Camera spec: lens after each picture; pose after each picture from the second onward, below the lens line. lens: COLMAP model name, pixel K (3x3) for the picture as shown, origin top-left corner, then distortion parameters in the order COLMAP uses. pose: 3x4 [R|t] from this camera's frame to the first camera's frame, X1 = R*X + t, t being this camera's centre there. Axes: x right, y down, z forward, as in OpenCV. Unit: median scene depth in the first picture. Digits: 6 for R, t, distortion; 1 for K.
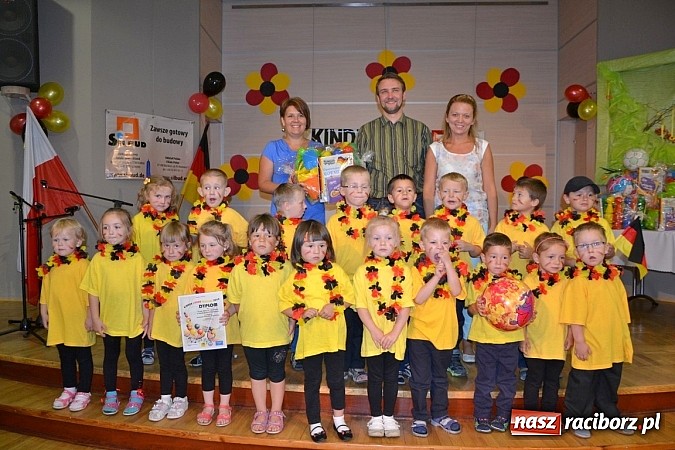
lens RADIAL K [[523.4, 0, 337.5], [0, 523.4, 225.0], [0, 0, 1]] dist [-0.039758, -0.001771]
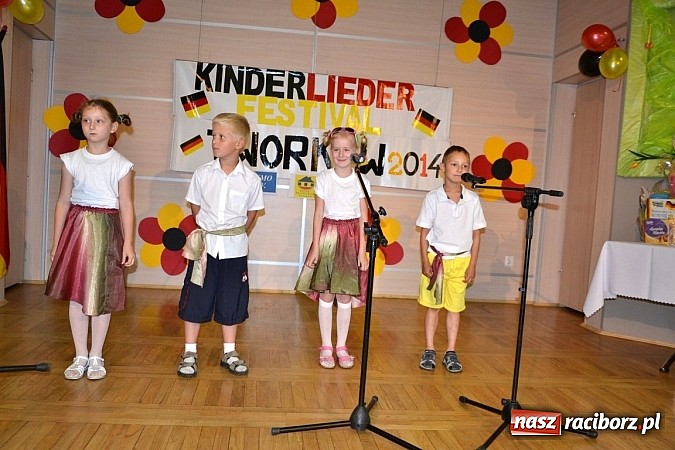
lens RADIAL K [[597.3, 0, 337.5], [0, 597.3, 225.0], [0, 0, 1]] dist [-0.055034, 0.013599]
pose [[0.985161, 0.051510, 0.163720, 0.012040], [-0.055232, 0.998307, 0.018258, -0.005686], [-0.162502, -0.027030, 0.986338, 0.245439]]
